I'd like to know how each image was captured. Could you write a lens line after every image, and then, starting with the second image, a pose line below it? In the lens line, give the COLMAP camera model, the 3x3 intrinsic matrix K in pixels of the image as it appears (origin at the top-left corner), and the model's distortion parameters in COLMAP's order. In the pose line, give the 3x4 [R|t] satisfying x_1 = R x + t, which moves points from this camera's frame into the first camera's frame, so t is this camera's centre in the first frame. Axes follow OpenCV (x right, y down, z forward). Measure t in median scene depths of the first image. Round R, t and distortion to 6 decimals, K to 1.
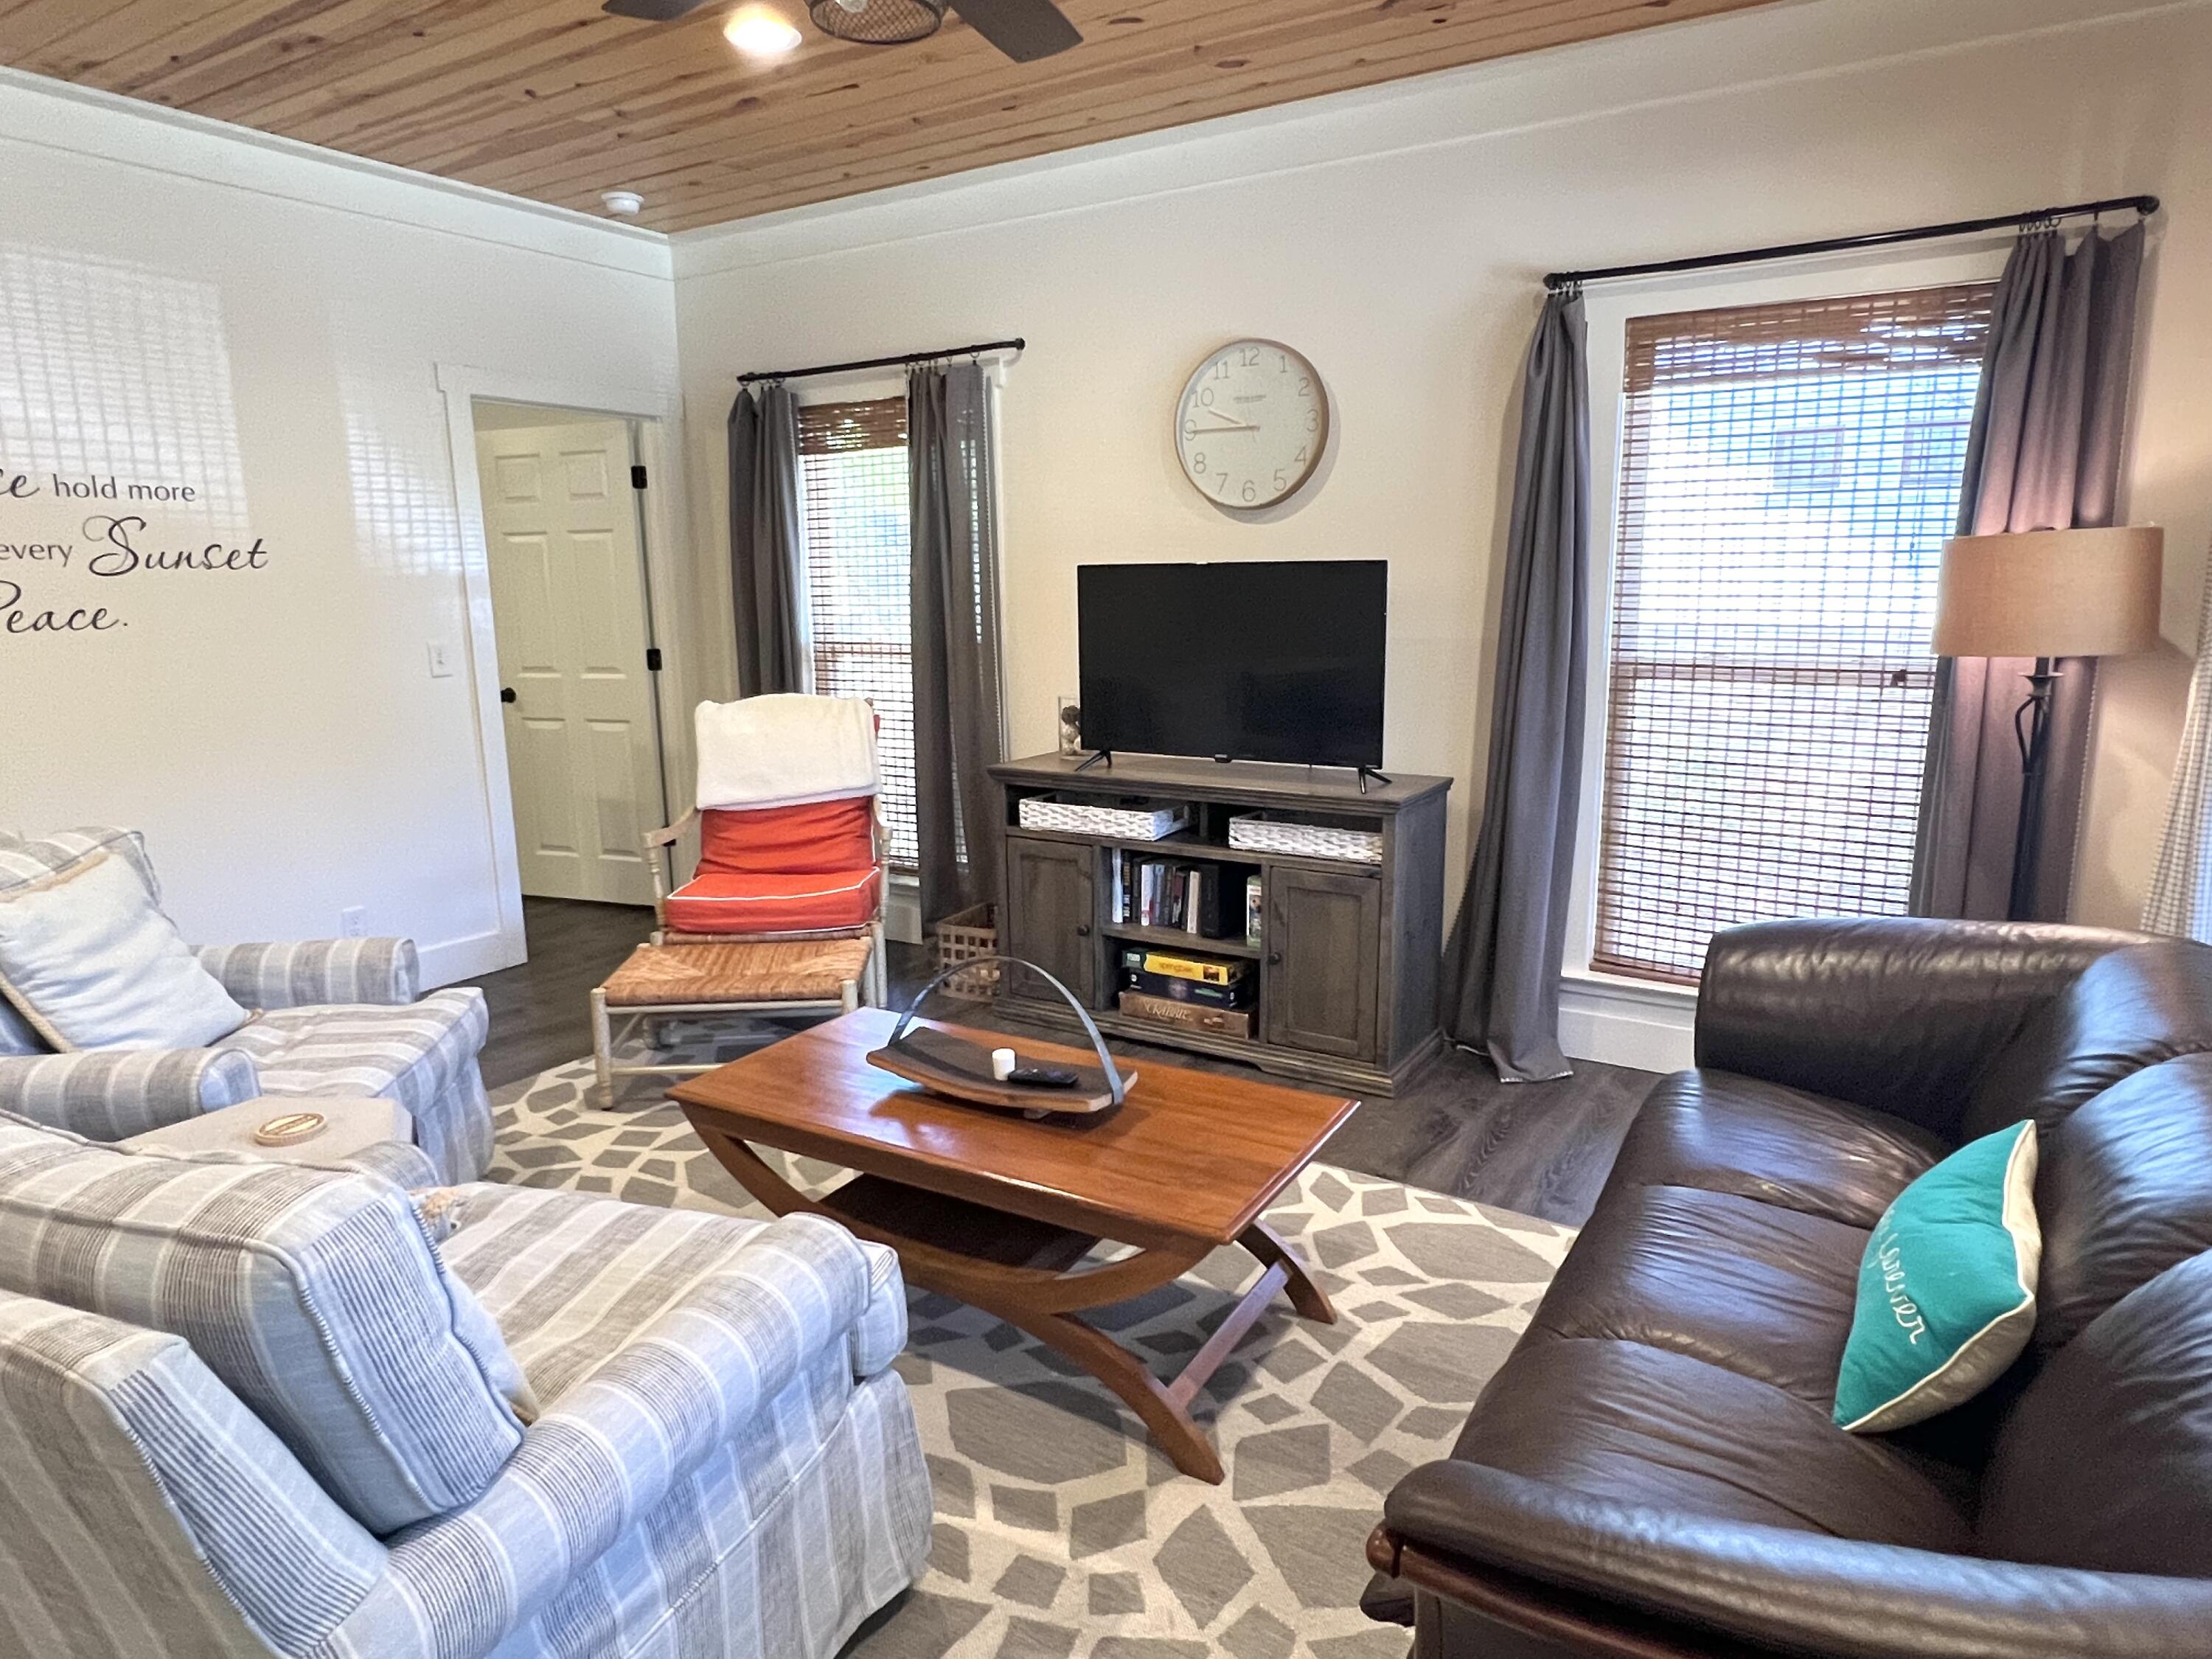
lens RADIAL K [[1350.3, 0, 1109.2], [0, 1350.3, 832.1], [0, 0, 1]] dist [-0.007359, 0.003473]
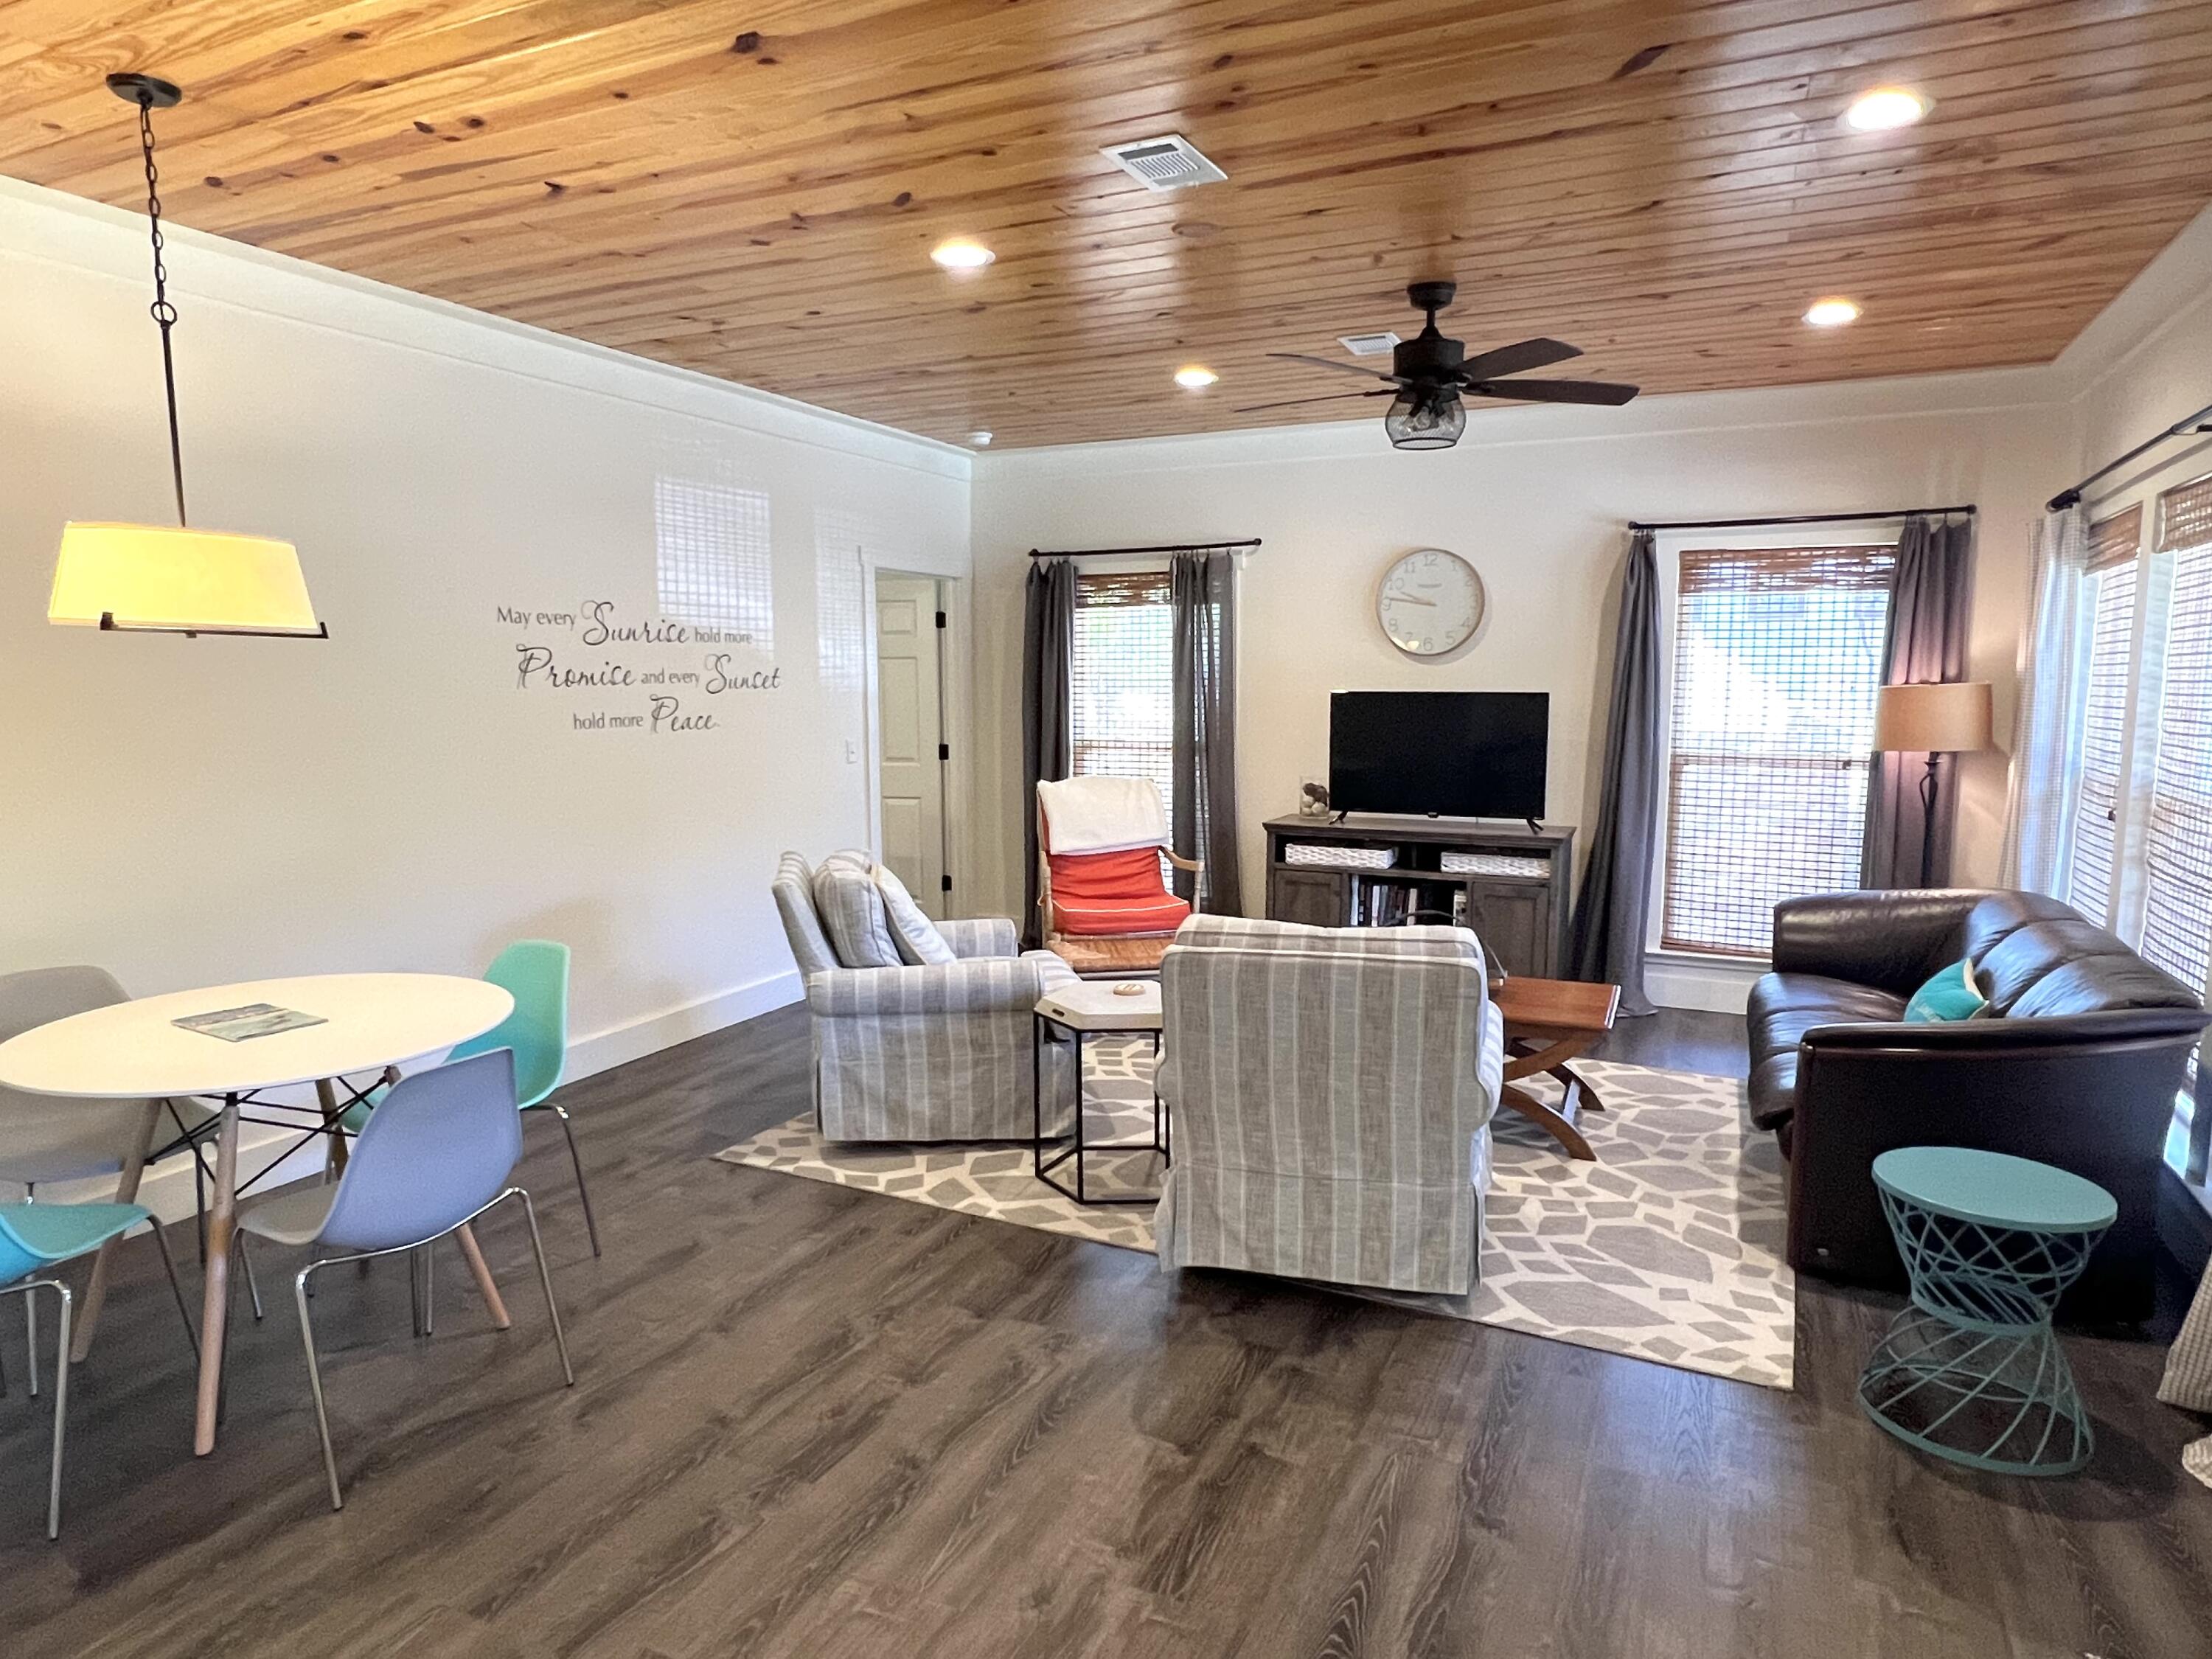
lens RADIAL K [[1350.3, 0, 1102.5], [0, 1350.3, 828.8], [0, 0, 1]] dist [-0.007359, 0.003473]
pose [[0.993869, -0.002333, 0.110536, -0.488707], [0.010662, 0.997140, -0.074821, 0.076955], [-0.110046, 0.075541, 0.991052, -0.527292]]
